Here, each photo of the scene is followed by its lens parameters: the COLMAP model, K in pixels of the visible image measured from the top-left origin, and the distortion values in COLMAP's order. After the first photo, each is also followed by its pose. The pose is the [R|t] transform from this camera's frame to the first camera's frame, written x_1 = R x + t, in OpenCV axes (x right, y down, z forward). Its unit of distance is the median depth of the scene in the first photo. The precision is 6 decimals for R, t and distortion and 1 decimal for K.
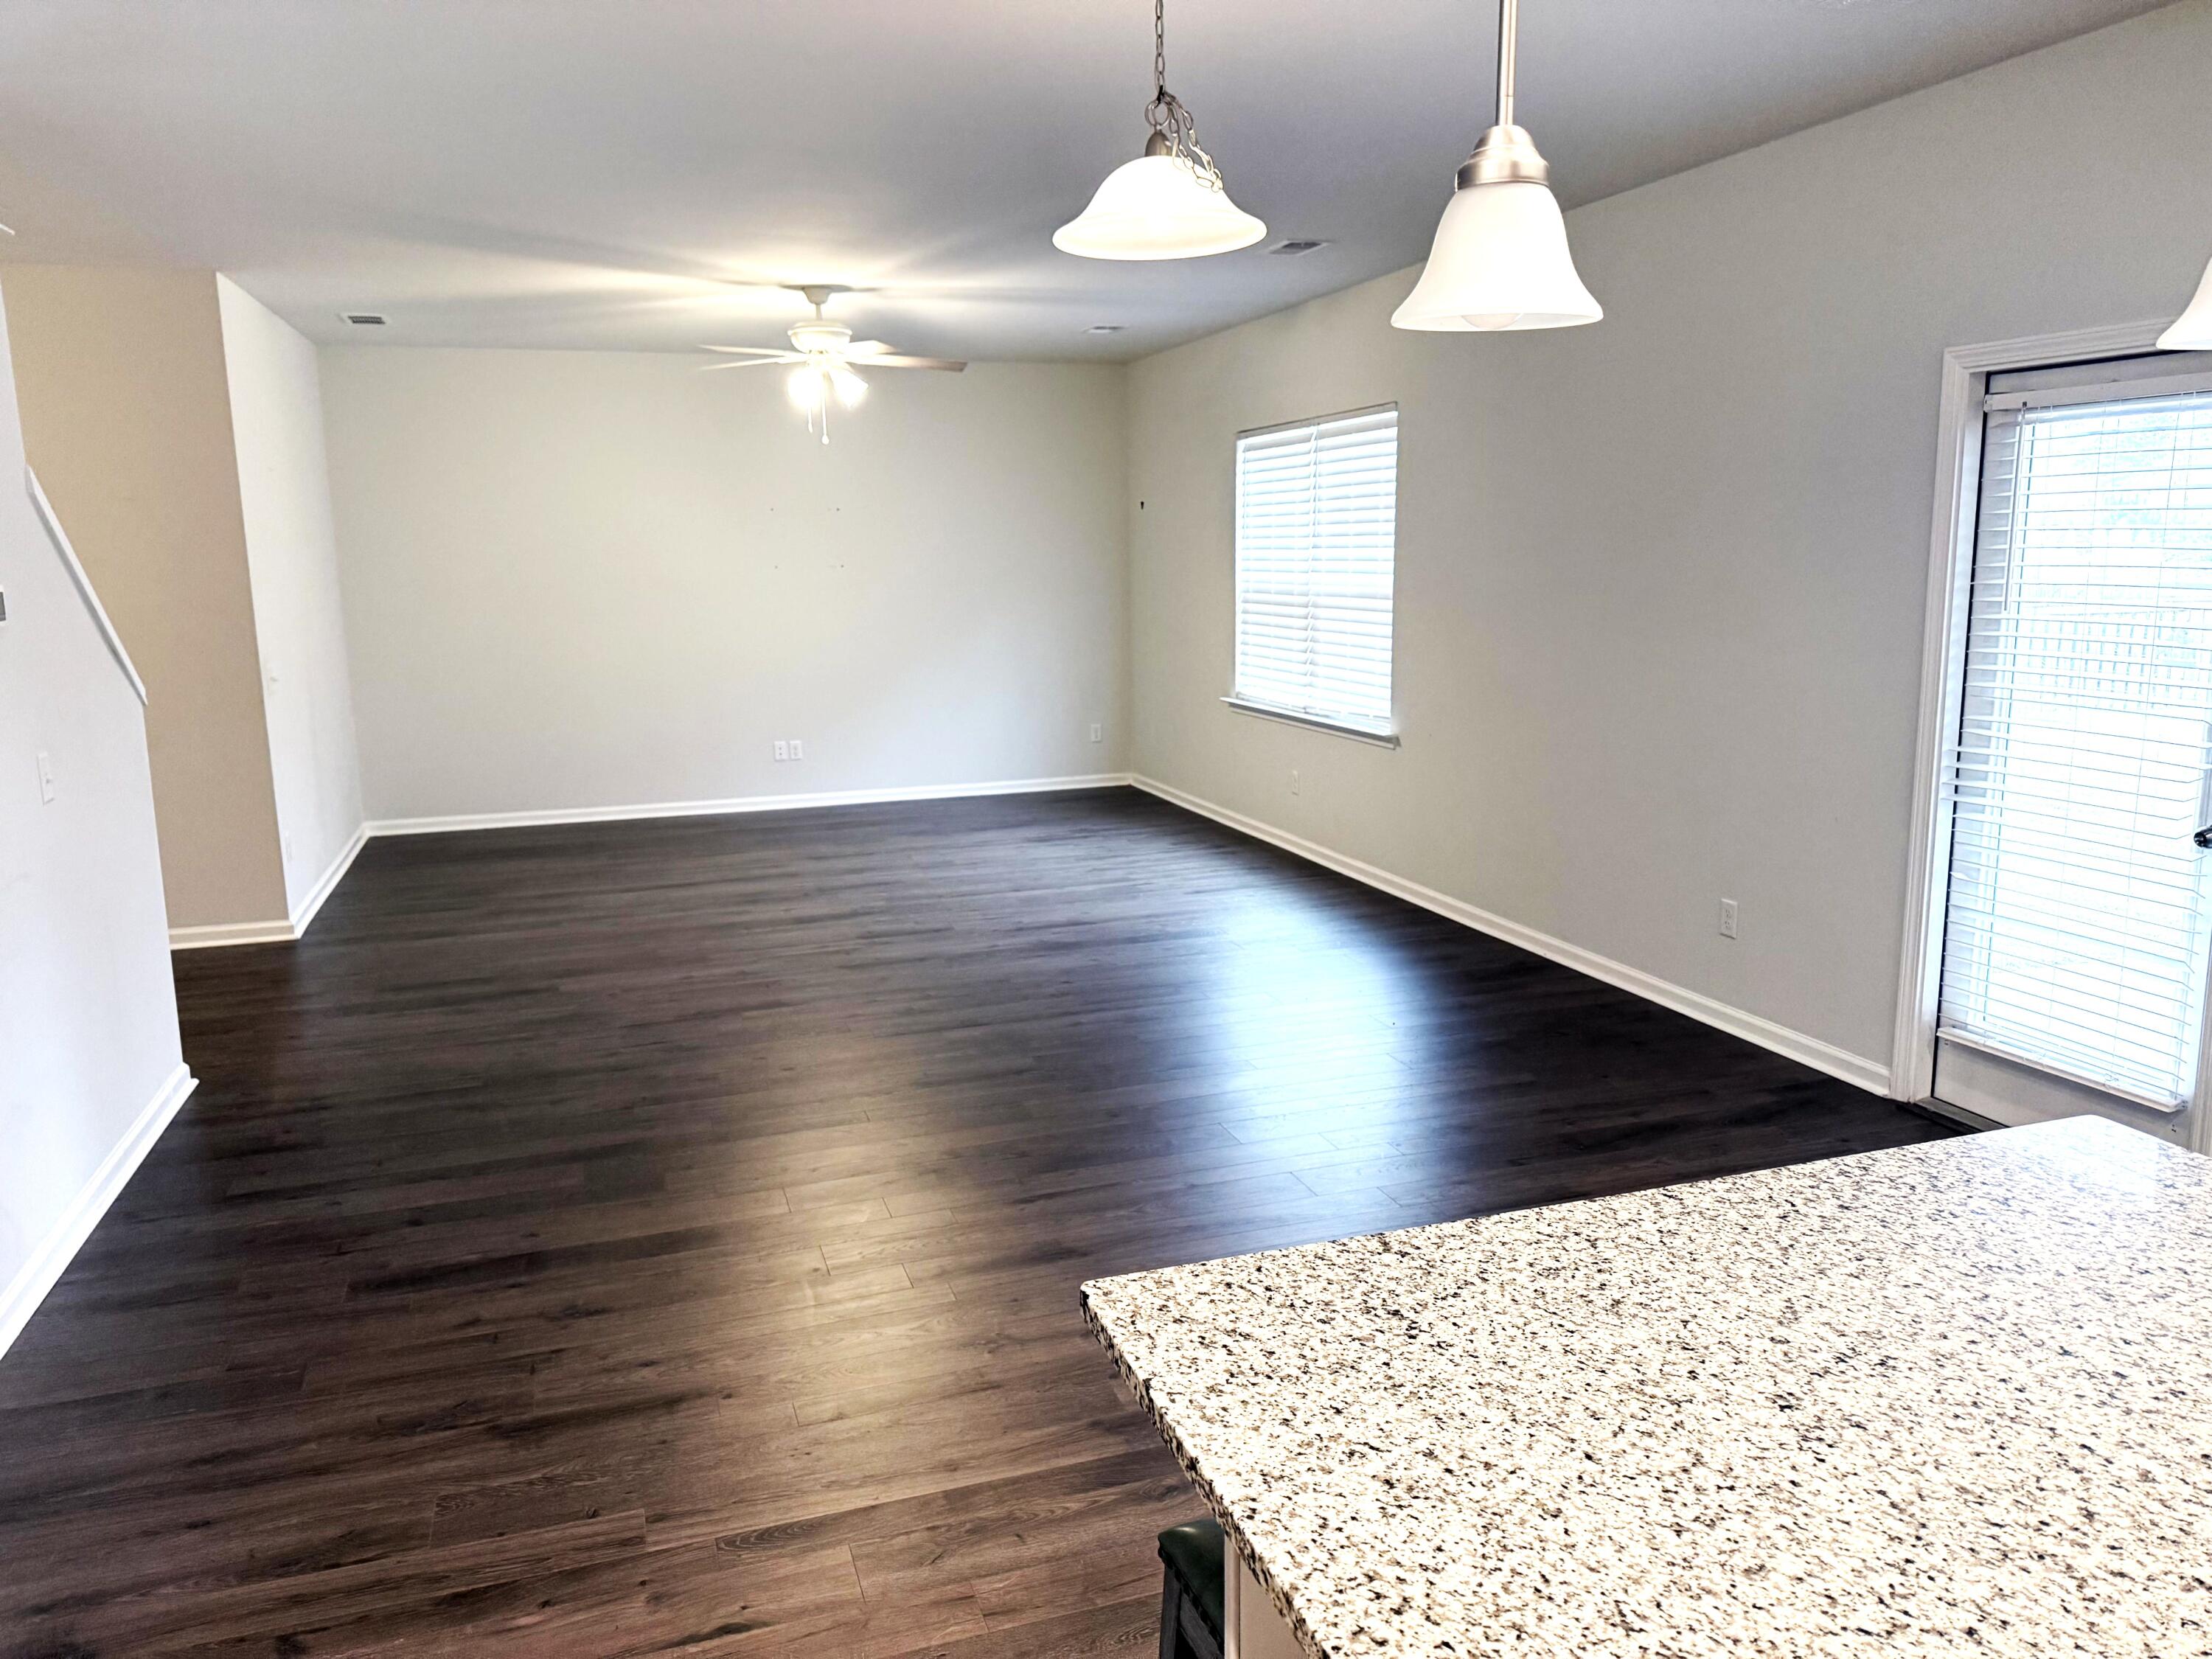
lens RADIAL K [[1544.4, 0, 1100.2], [0, 1544.4, 828.5], [0, 0, 1]] dist [0.082671, -0.080825]
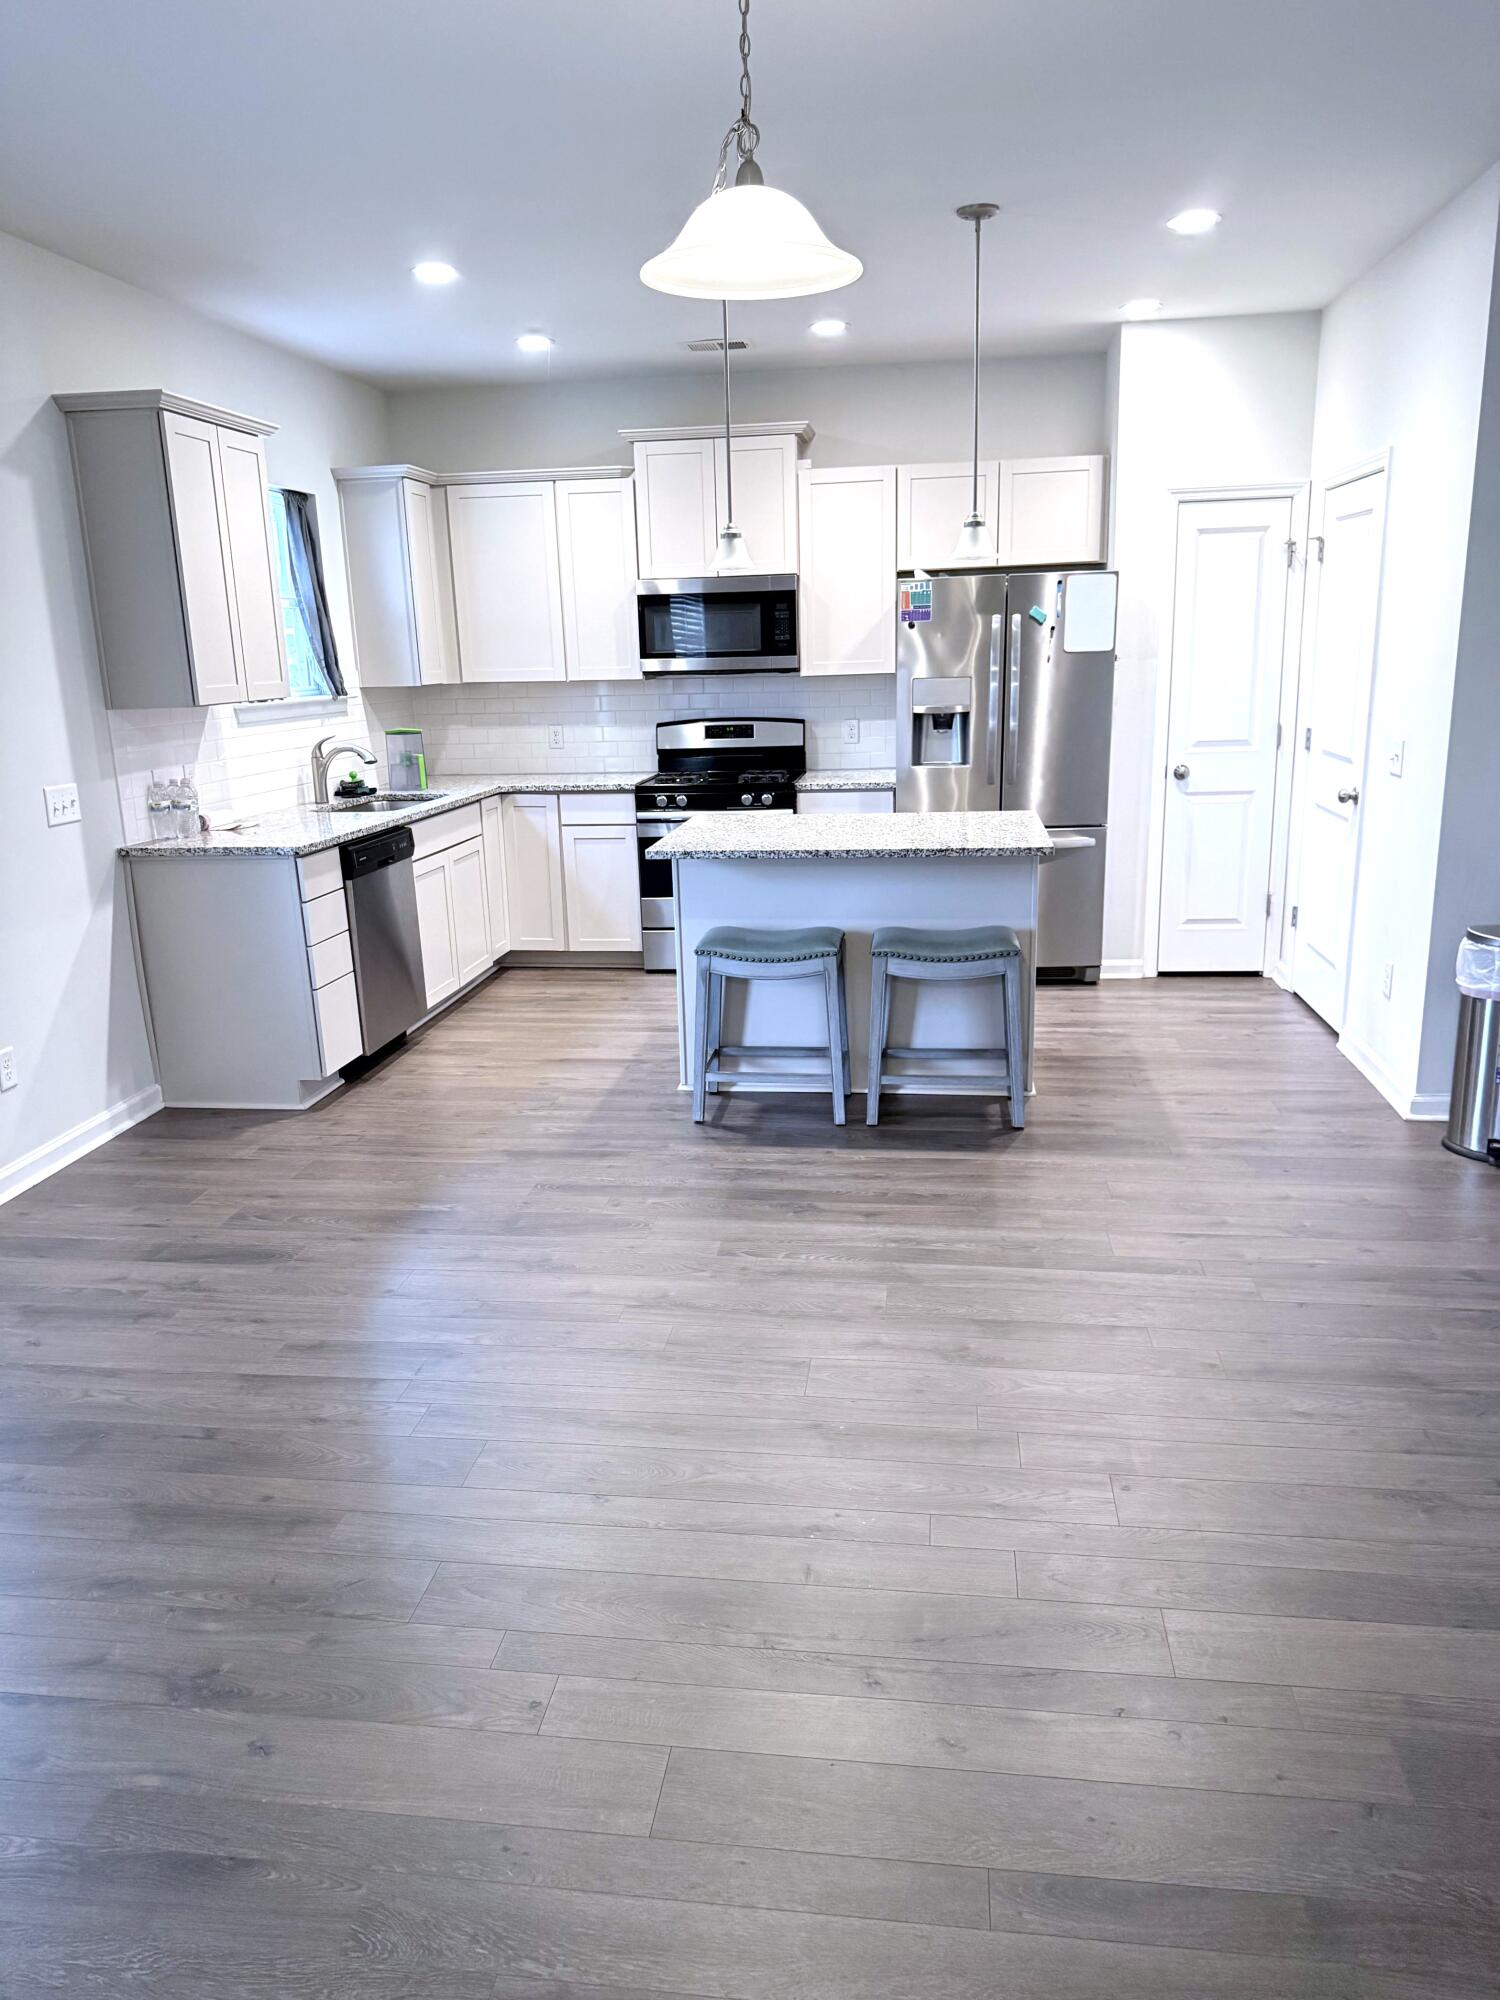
lens RADIAL K [[1396.4, 0, 763.2], [0, 1396.4, 1007.4], [0, 0, 1]] dist [0.082671, -0.080825]
pose [[-0.898295, -0.065992, 0.434408, -0.735461], [0.123833, 0.910559, 0.394395, -0.599280], [-0.421581, 0.408077, -0.809779, 3.659028]]
